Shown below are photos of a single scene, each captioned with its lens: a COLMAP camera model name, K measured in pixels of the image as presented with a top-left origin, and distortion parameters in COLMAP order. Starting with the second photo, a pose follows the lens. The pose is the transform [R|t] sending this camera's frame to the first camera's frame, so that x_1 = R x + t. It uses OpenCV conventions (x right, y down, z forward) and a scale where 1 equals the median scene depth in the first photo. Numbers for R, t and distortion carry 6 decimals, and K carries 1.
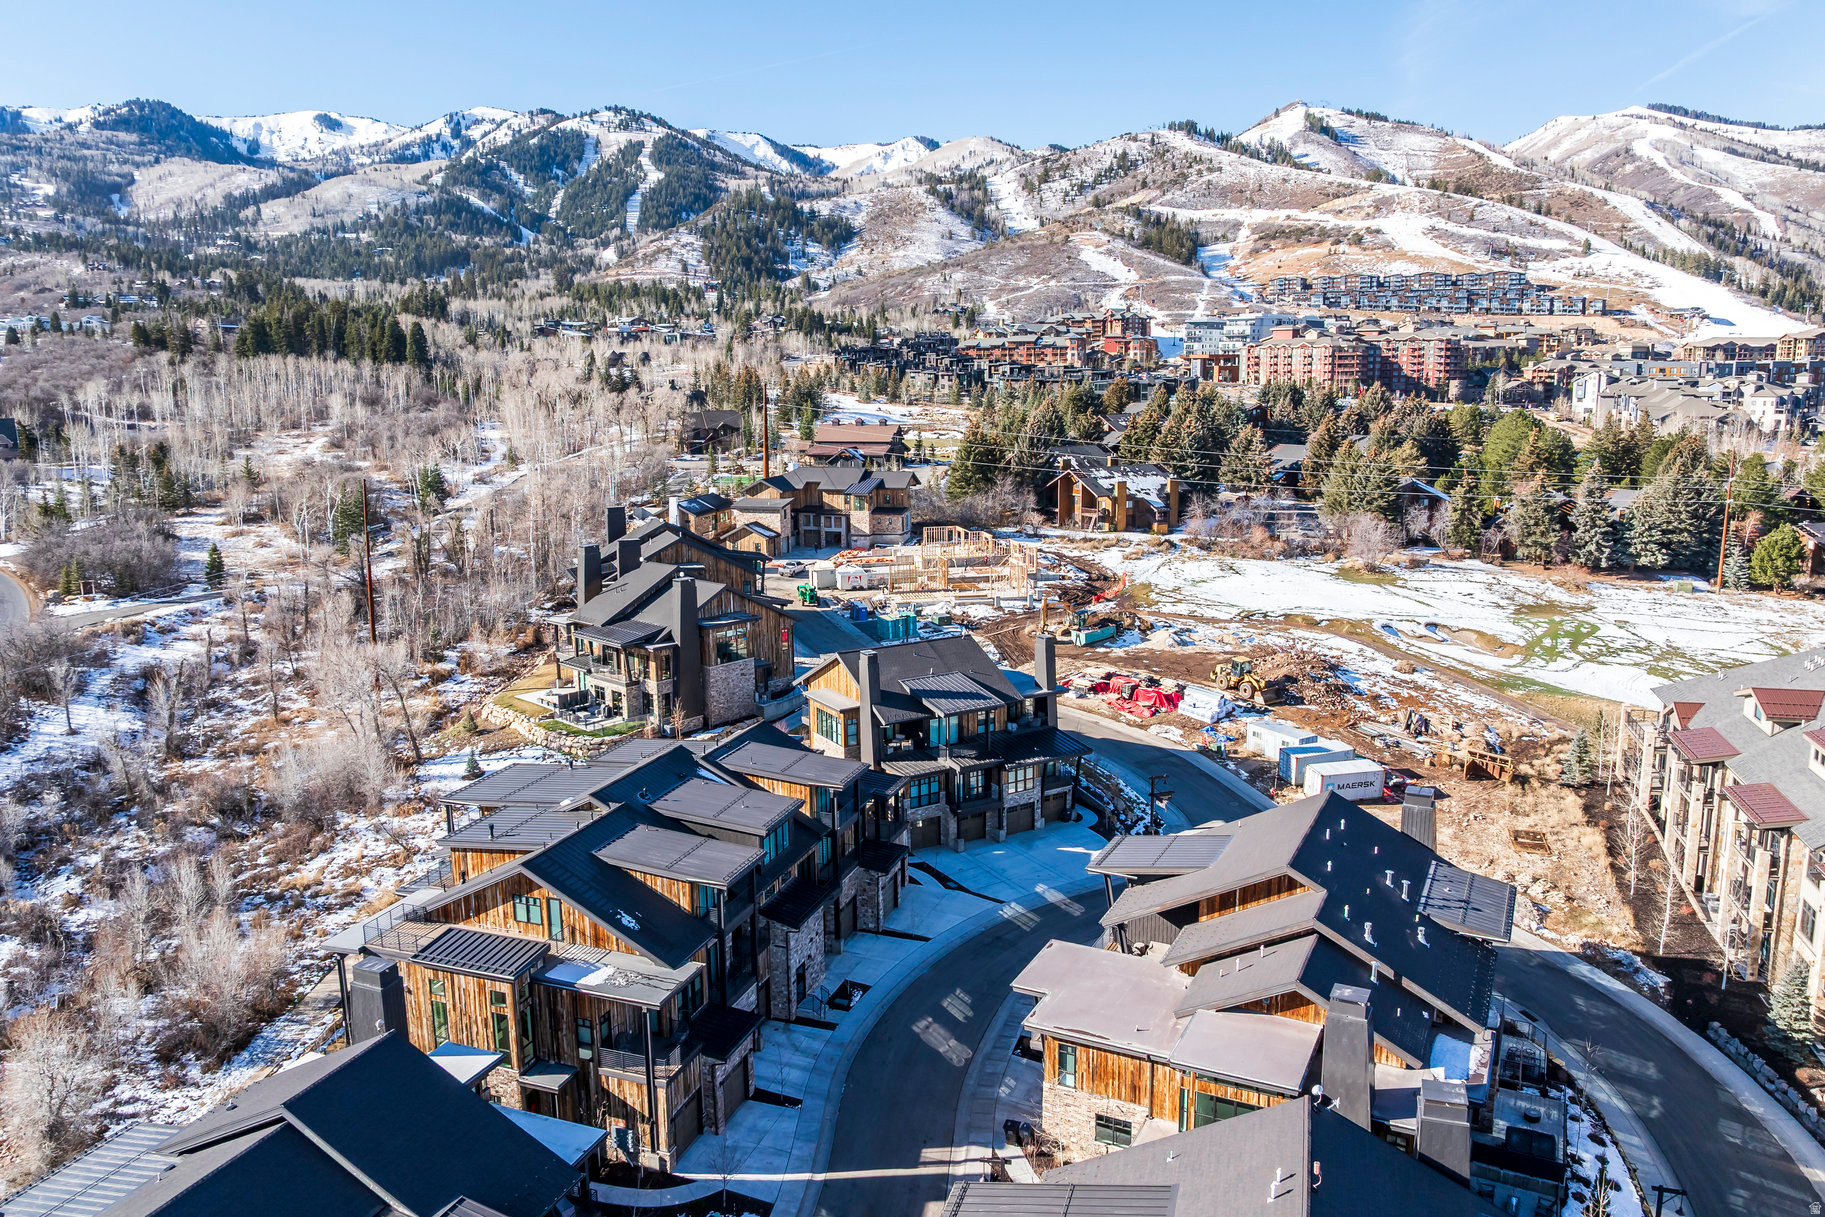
lens RADIAL K [[1292.9, 0, 912.5], [0, 1292.9, 608.5], [0, 0, 1]] dist [-0.038400, -0.002943]
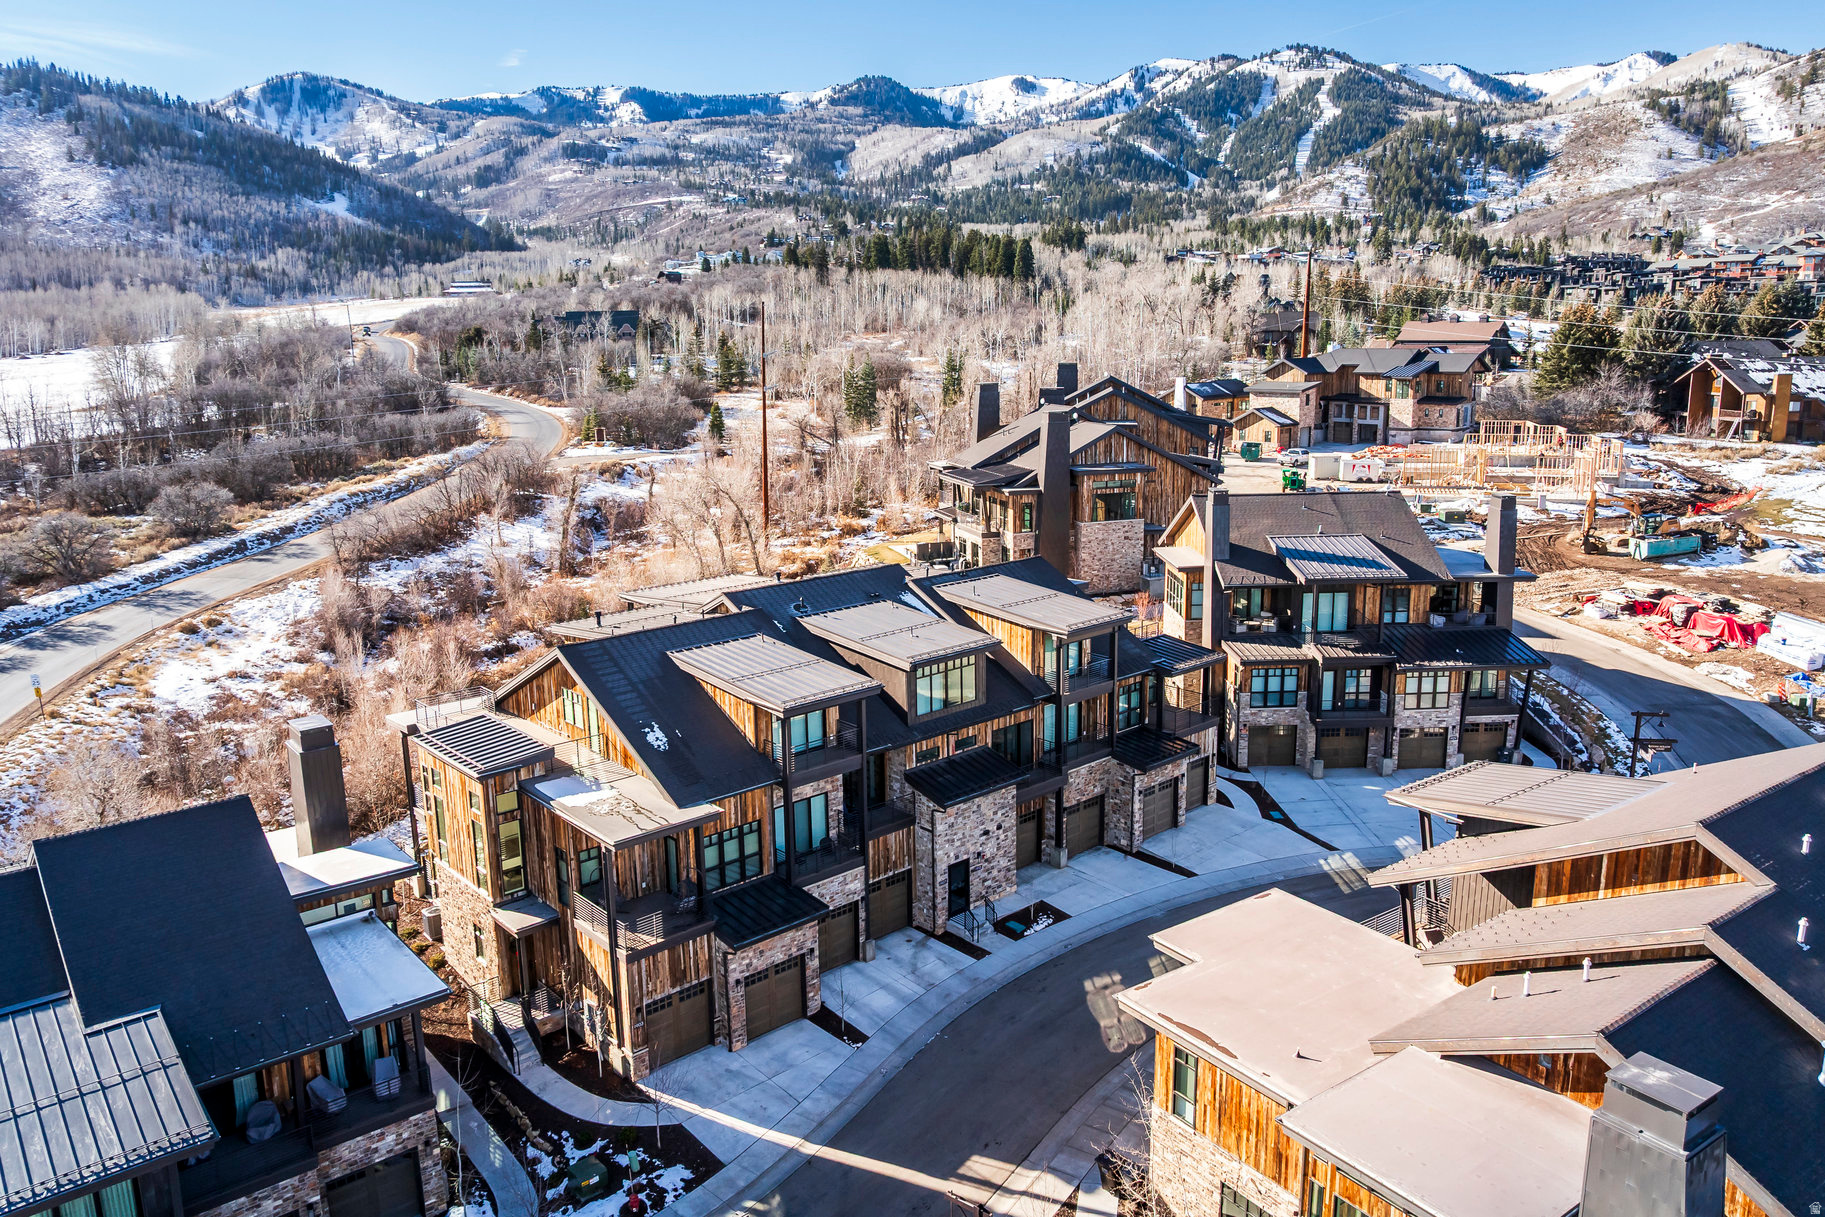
lens RADIAL K [[1290.1, 0, 912.5], [0, 1290.1, 608.5], [0, 0, 1]] dist [-0.063432, 0.031025]
pose [[0.875253, 0.099049, -0.473414, 0.028273], [-0.083534, 0.995054, 0.053749, 0.013100], [0.476397, -0.007498, 0.879198, 0.047406]]
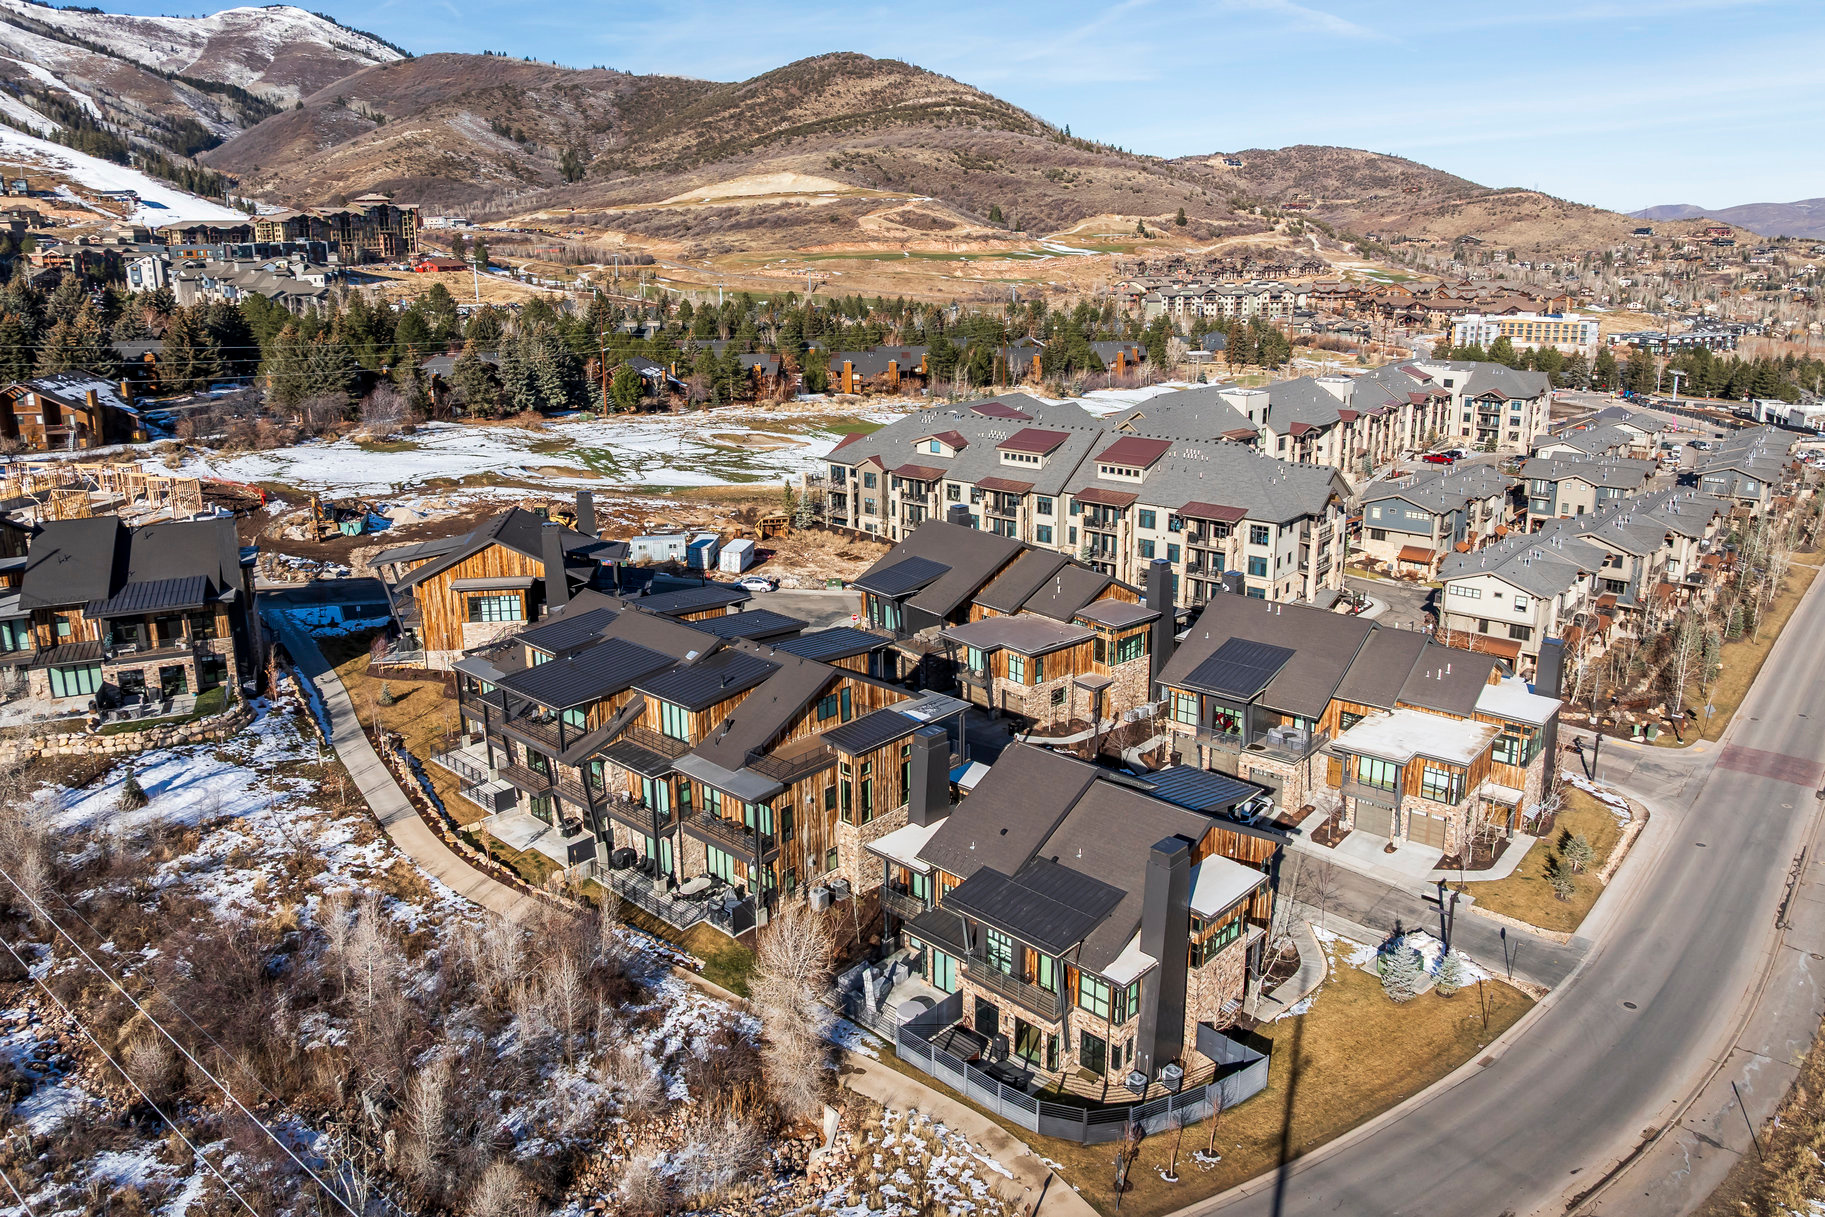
lens RADIAL K [[1305.9, 0, 908.1], [0, 1305.9, 541.1], [0, 0, 1]] dist [-0.023442, -0.002119]
pose [[0.385588, -0.206923, 0.899169, -0.156544], [0.174899, 0.973251, 0.148971, -0.010708], [-0.905943, 0.099822, 0.411465, 0.046534]]
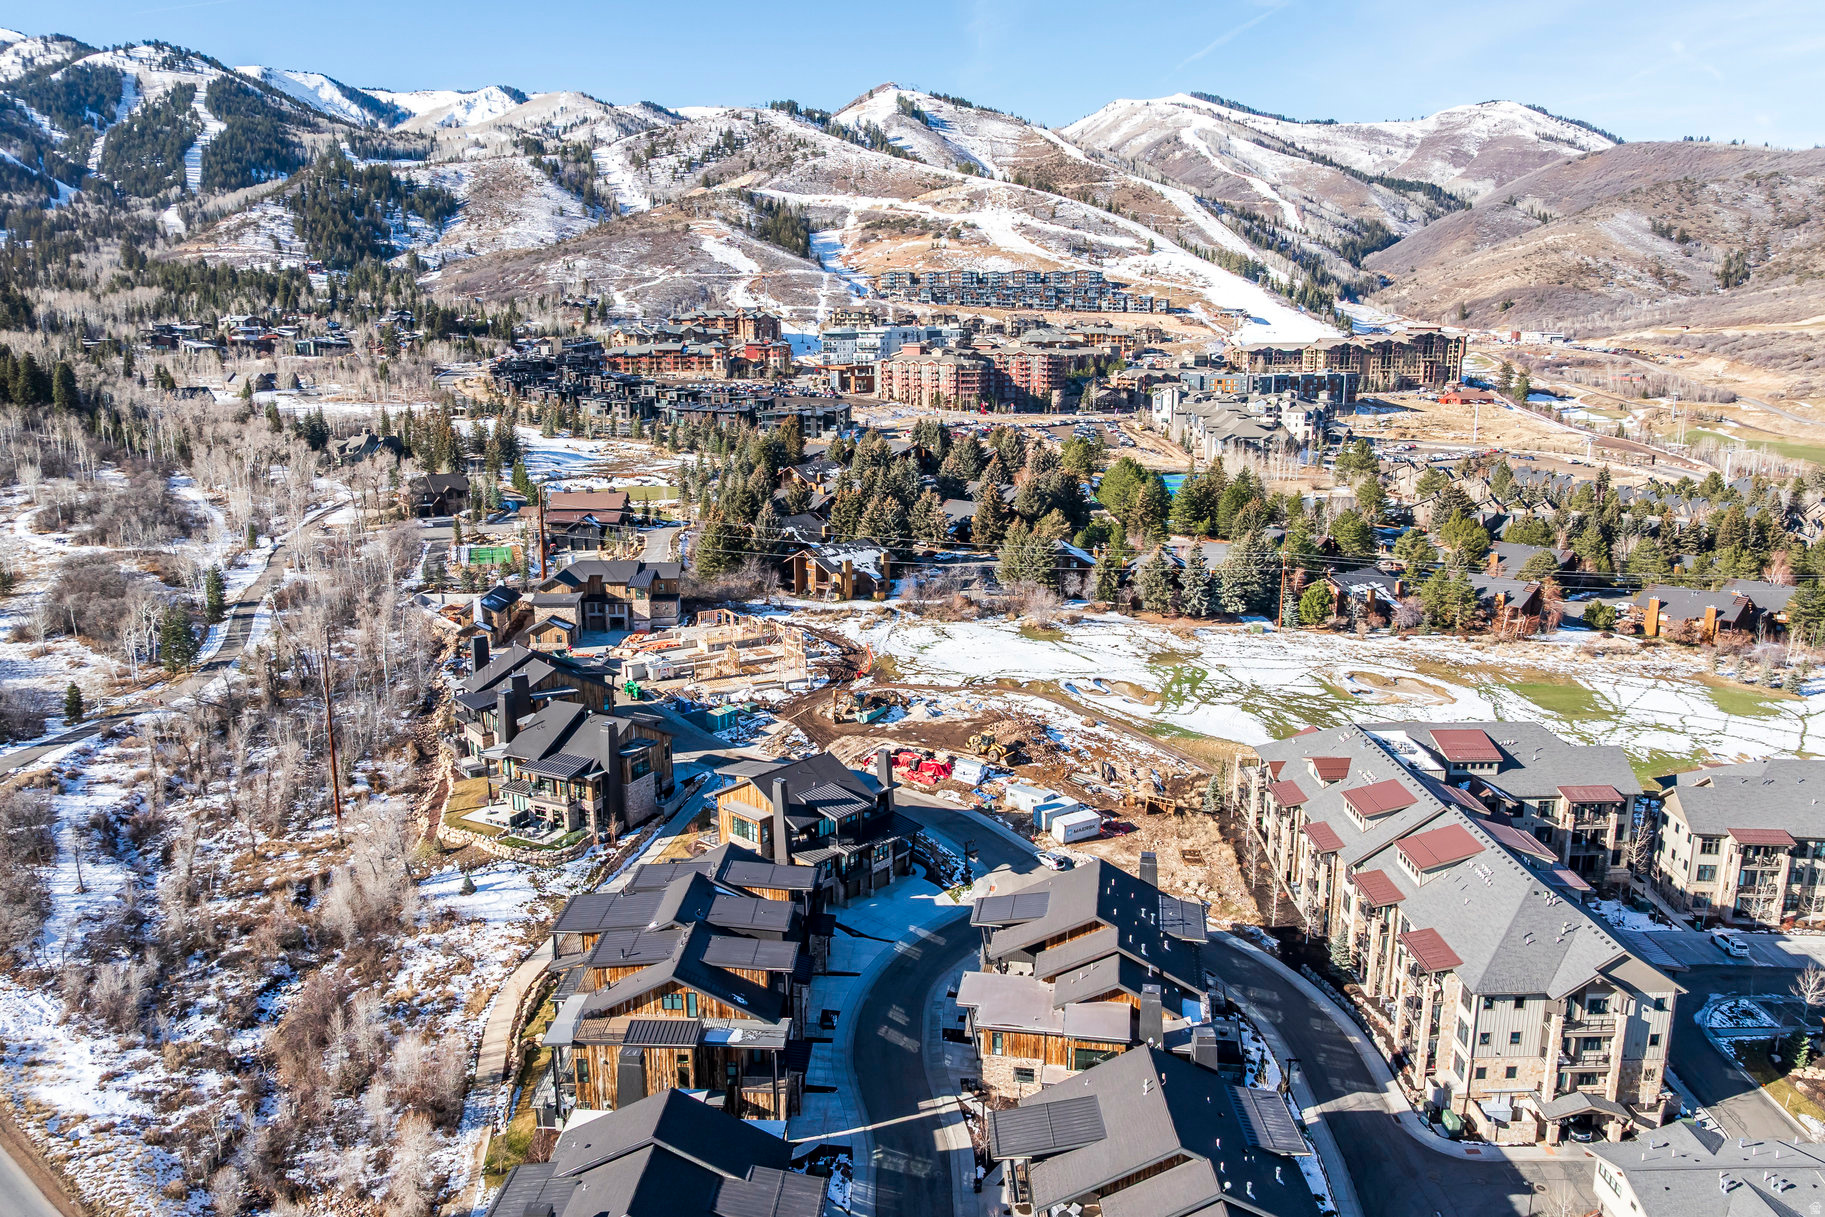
lens RADIAL K [[1305.6, 0, 912.5], [0, 1305.6, 608.5], [0, 0, 1]] dist [-0.028047, -0.003191]
pose [[0.952792, -0.058847, 0.297865, -0.054354], [0.047094, 0.997808, 0.046488, -0.037659], [-0.299948, -0.030266, 0.953475, -0.075360]]
